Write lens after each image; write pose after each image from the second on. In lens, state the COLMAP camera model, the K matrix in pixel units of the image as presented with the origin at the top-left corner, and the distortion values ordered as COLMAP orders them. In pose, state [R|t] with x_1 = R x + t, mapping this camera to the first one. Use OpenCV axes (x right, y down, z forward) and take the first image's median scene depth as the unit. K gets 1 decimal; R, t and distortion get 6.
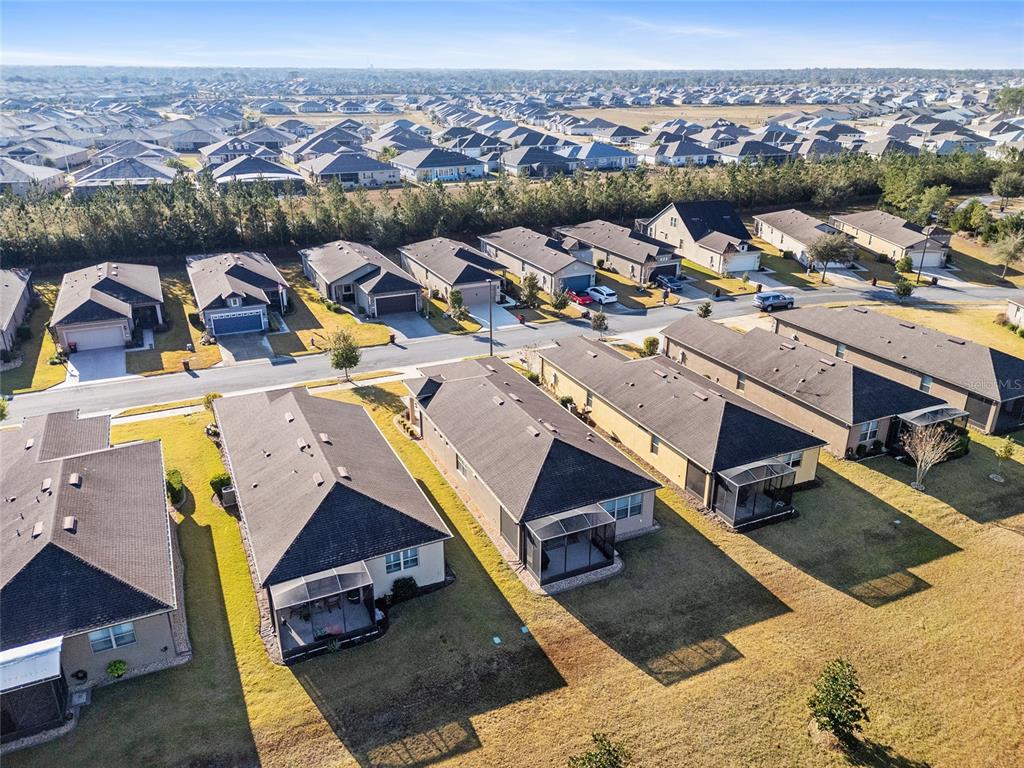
lens RADIAL K [[752.1, 0, 511.3], [0, 752.1, 387.9], [0, 0, 1]] dist [0.087829, -0.100720]
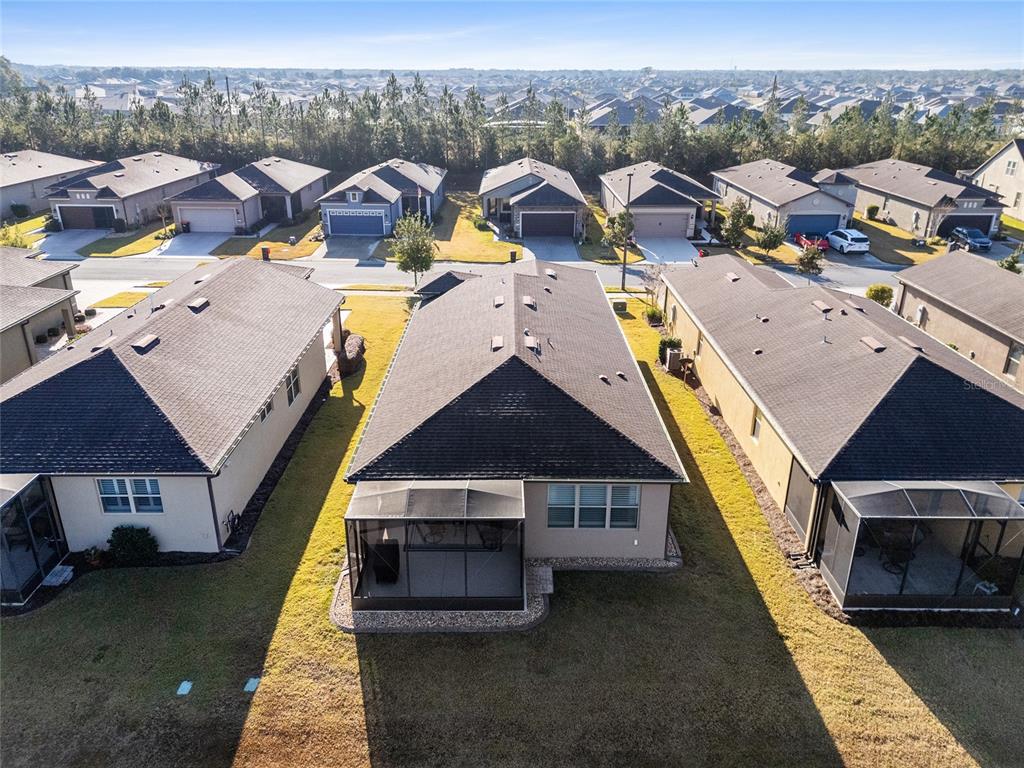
lens RADIAL K [[752.1, 0, 511.3], [0, 752.1, 387.9], [0, 0, 1]] dist [0.087829, -0.100720]
pose [[0.906399, 0.163774, -0.389382, 0.246983], [-0.165787, 0.985744, 0.028685, 0.068869], [0.388529, 0.038555, 0.920630, 0.460861]]
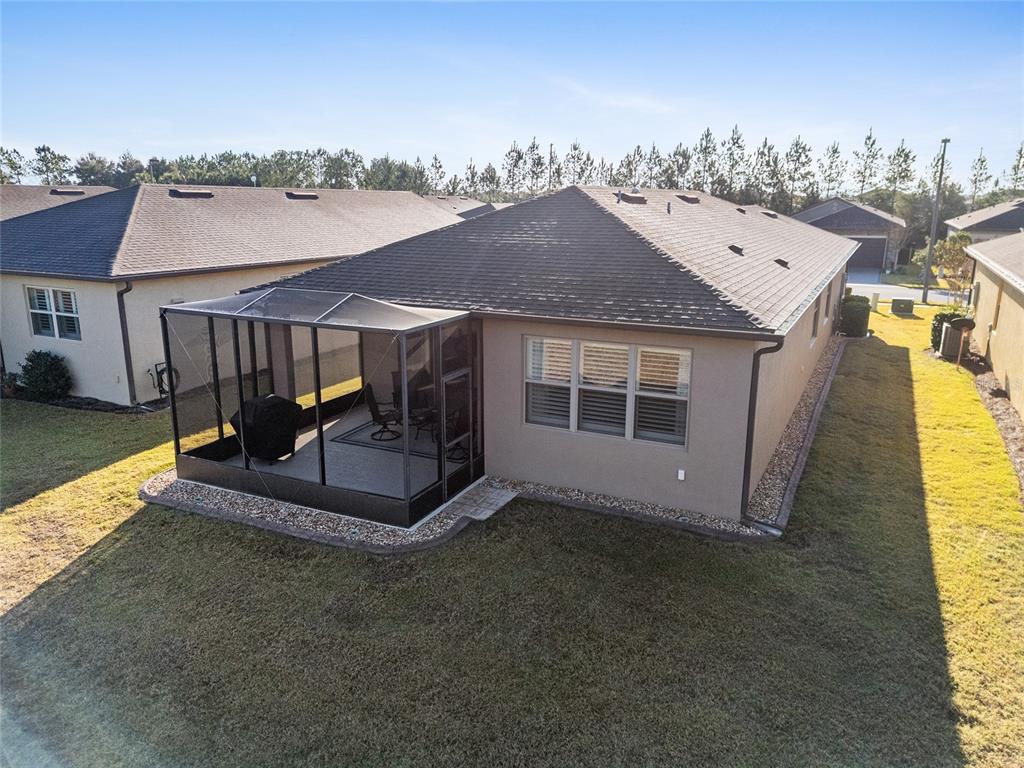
lens RADIAL K [[752.1, 0, 511.3], [0, 752.1, 387.9], [0, 0, 1]] dist [0.087829, -0.100720]
pose [[0.625794, 0.187432, -0.757134, 0.288514], [-0.305545, 0.952028, -0.016863, 0.153729], [0.717652, 0.241891, 0.653042, 0.713286]]
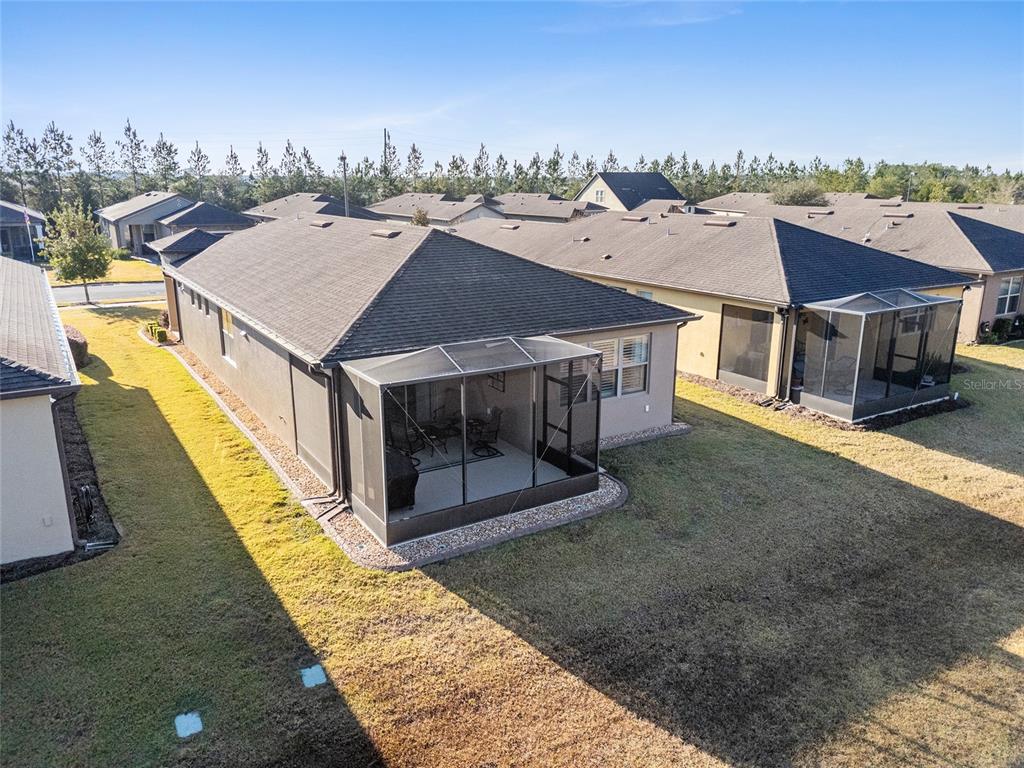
lens RADIAL K [[752.1, 0, 511.3], [0, 752.1, 387.9], [0, 0, 1]] dist [0.087829, -0.100720]
pose [[0.992838, -0.033078, 0.114795, 0.045244], [0.047724, 0.990718, -0.127284, 0.193424], [-0.109519, 0.131851, 0.985201, 0.540332]]
